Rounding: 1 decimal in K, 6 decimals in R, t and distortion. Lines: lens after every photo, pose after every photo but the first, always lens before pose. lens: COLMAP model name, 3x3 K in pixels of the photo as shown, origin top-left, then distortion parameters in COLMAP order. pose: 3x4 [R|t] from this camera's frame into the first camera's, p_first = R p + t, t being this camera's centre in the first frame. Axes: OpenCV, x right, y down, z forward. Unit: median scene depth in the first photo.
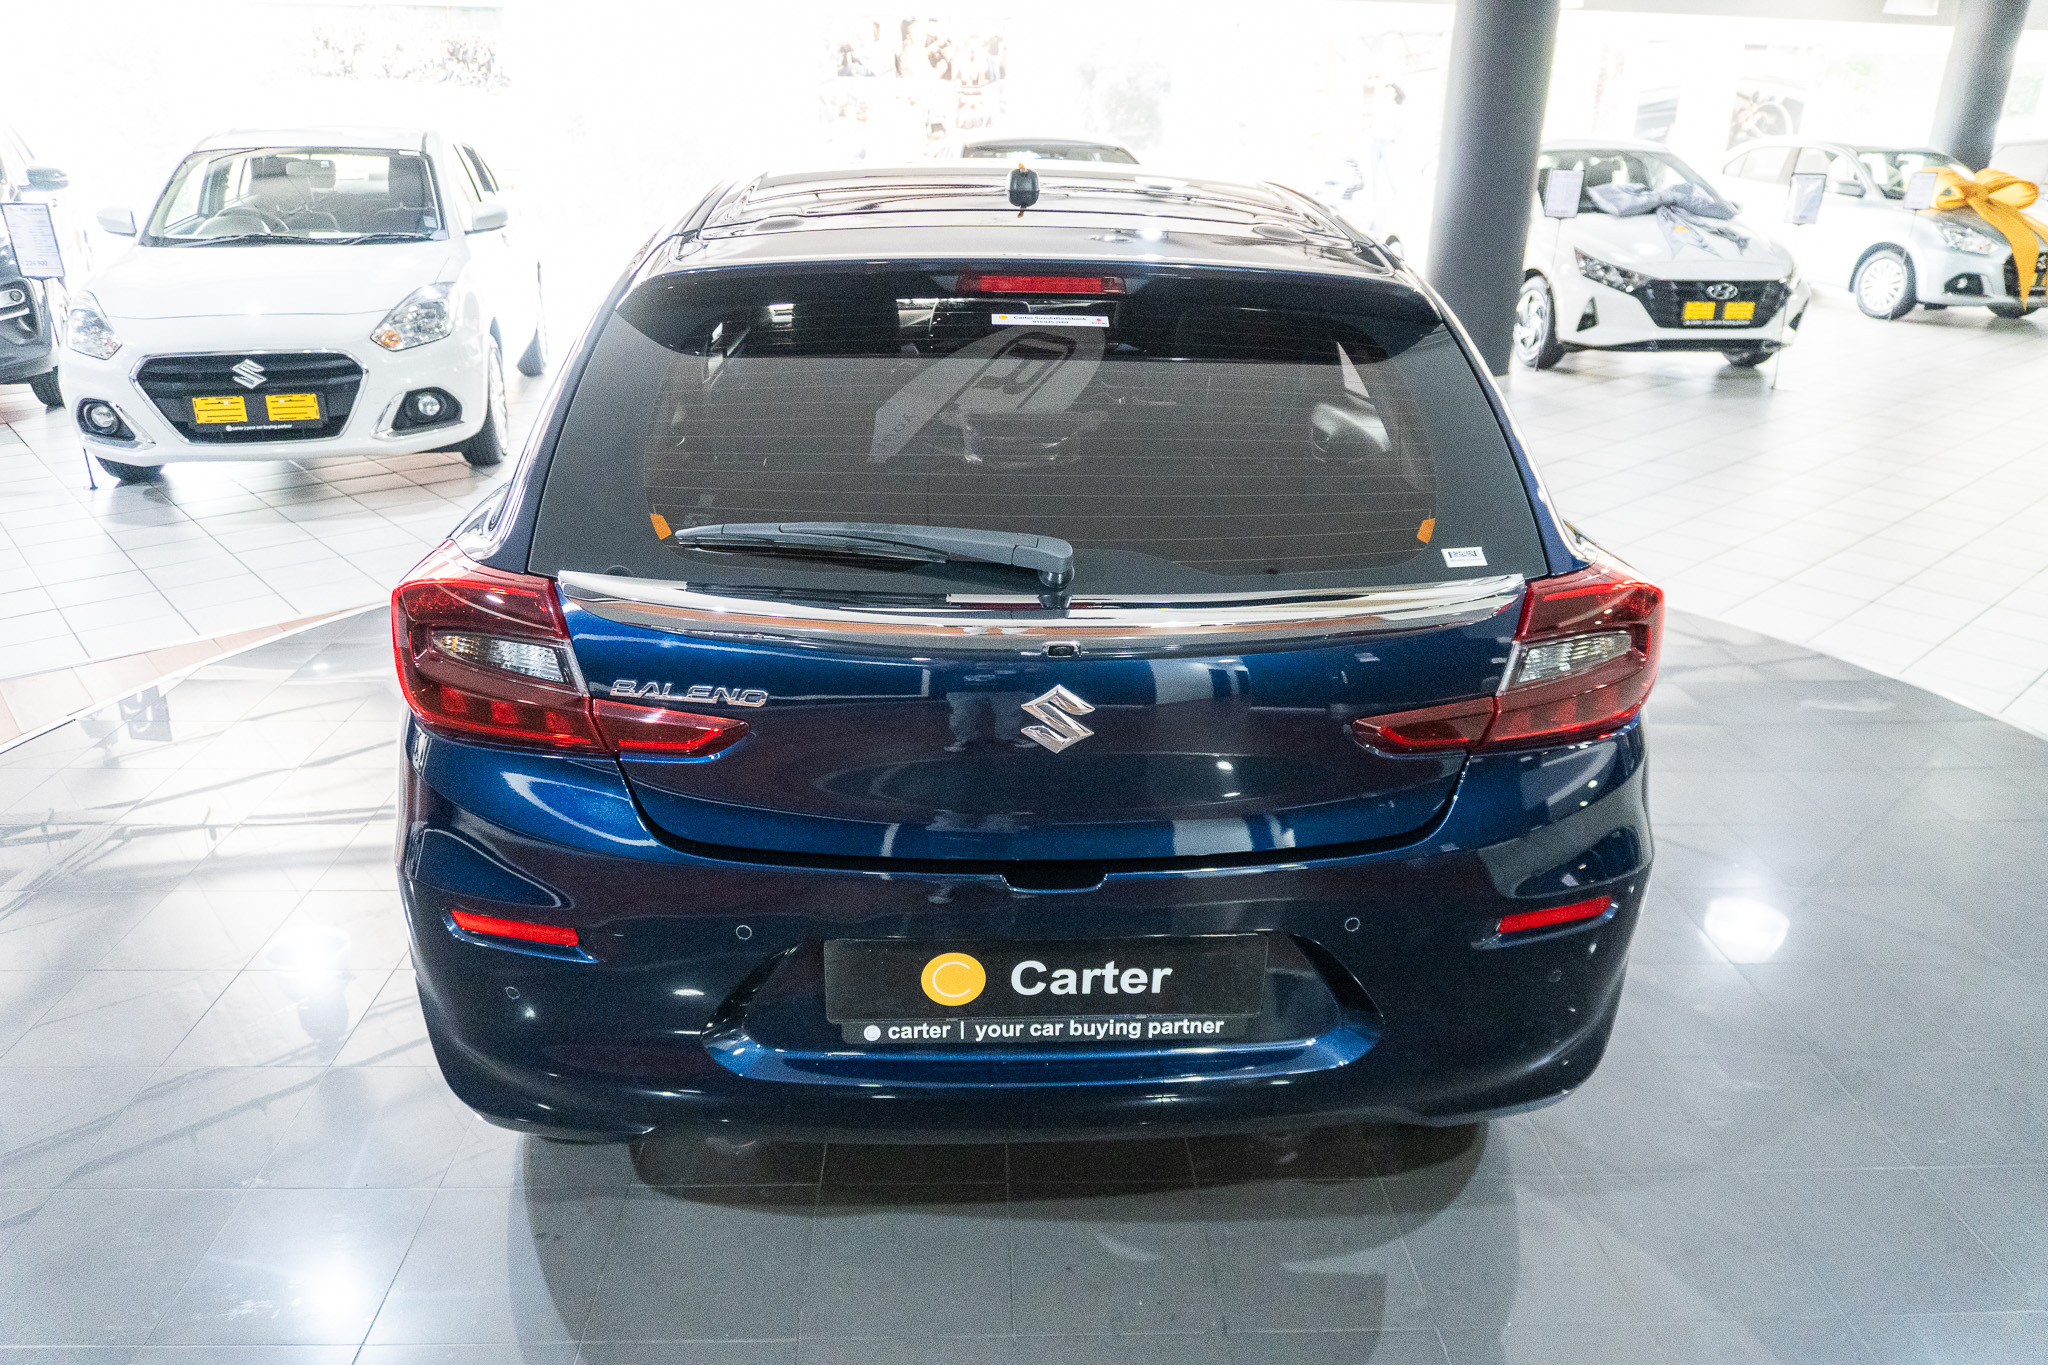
lens RADIAL K [[1375.8, 0, 1024.0], [0, 1375.8, 682.5], [0, 0, 1]] dist [-0.015457, -0.003684]
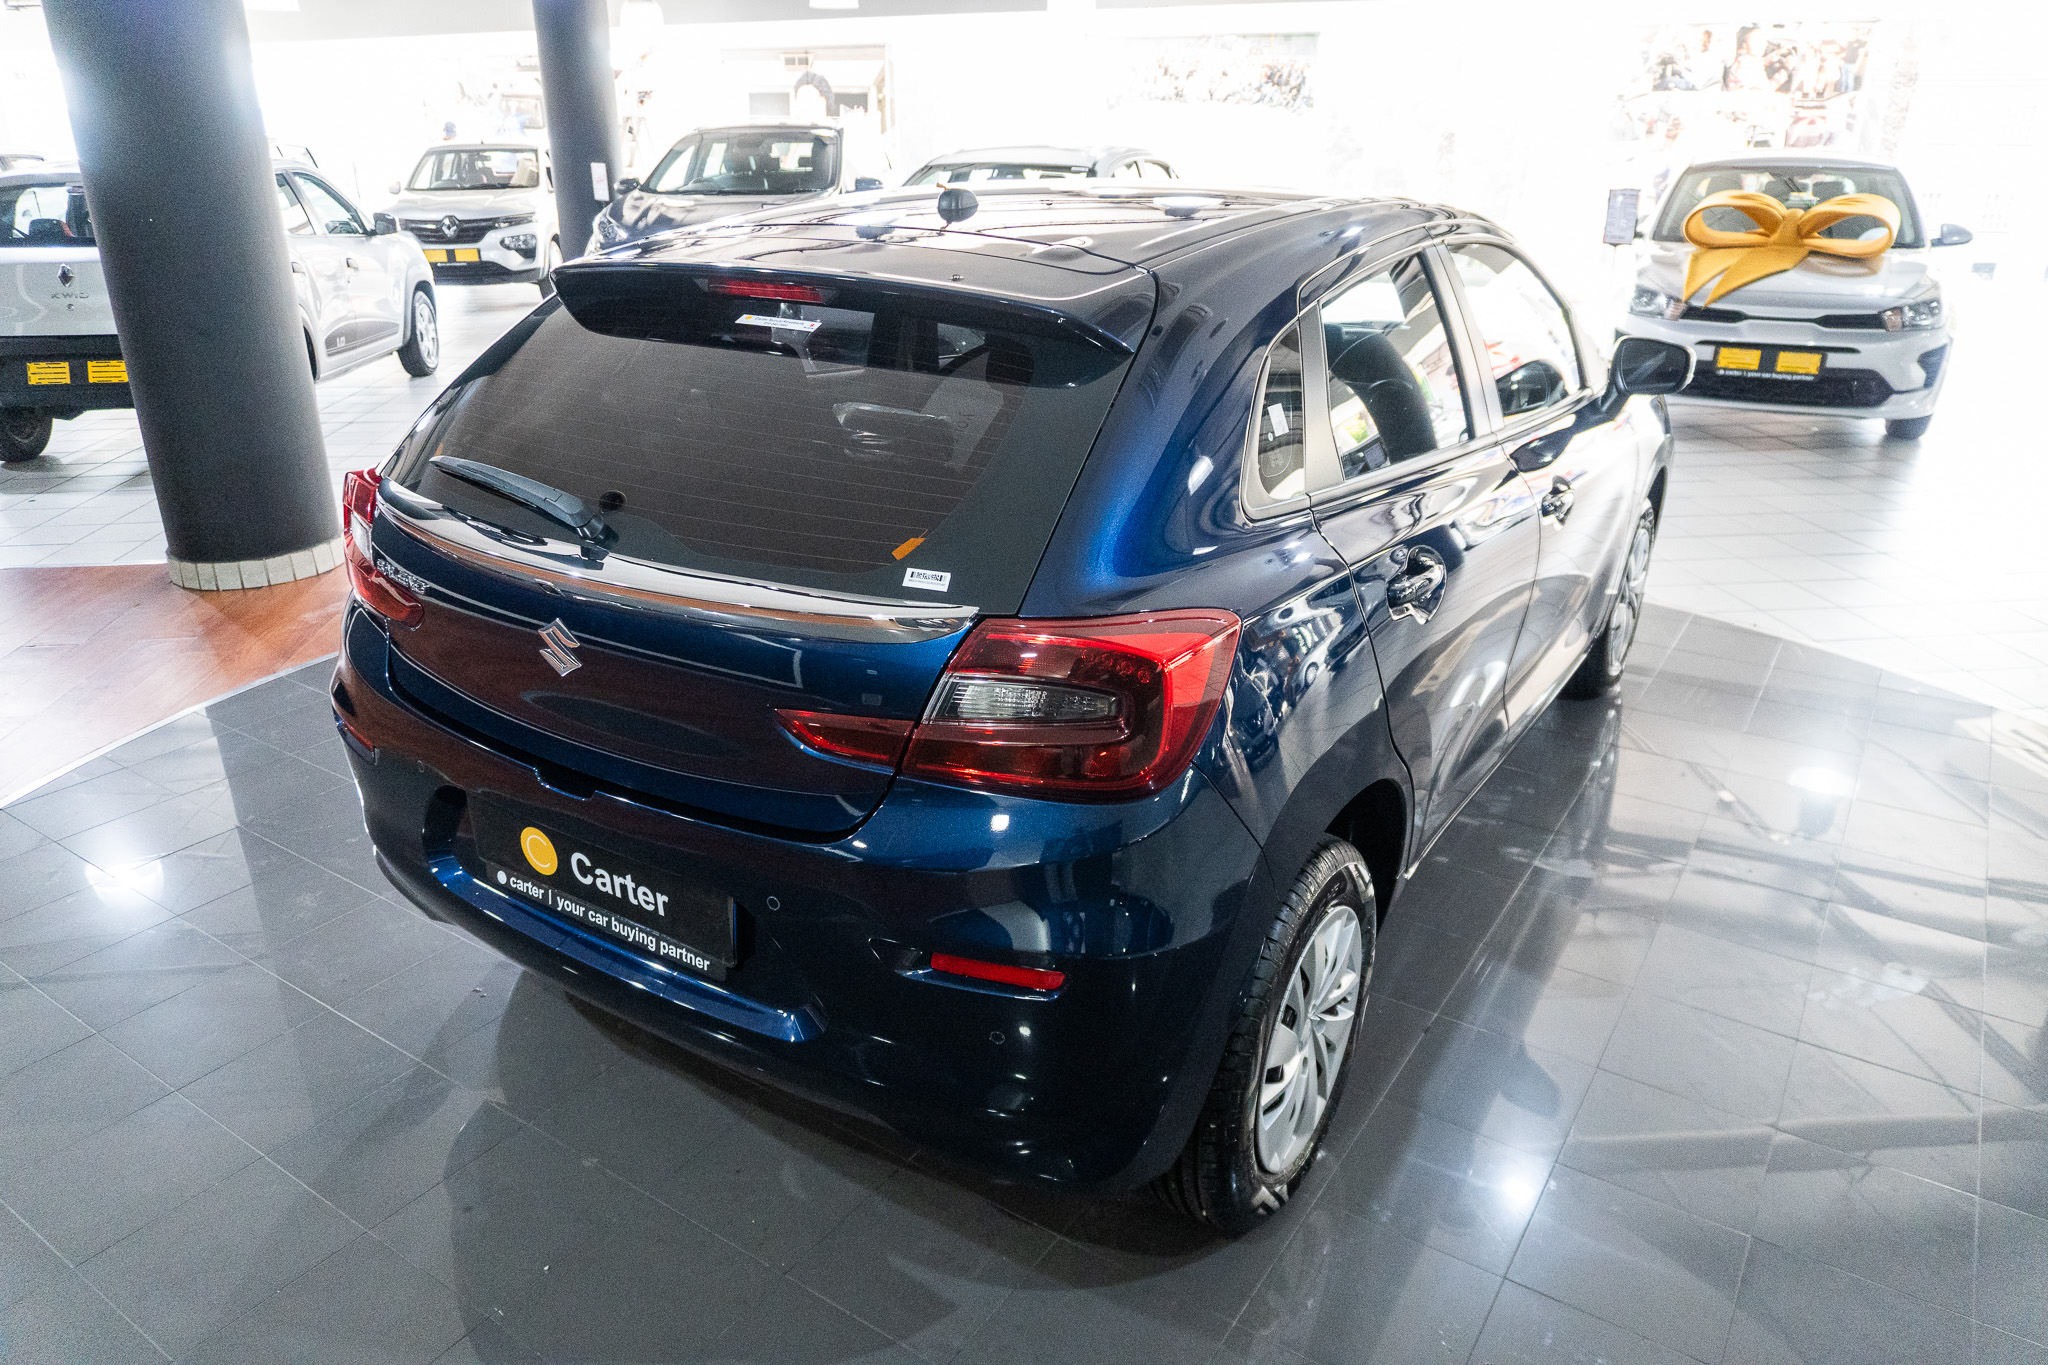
lens RADIAL K [[1375.8, 0, 1024.0], [0, 1375.8, 682.5], [0, 0, 1]] dist [-0.015457, -0.003684]
pose [[0.810735, 0.206465, -0.547796, 0.117036], [-0.212439, 0.975717, 0.053341, -0.010801], [0.545508, 0.073128, 0.834909, 0.026109]]
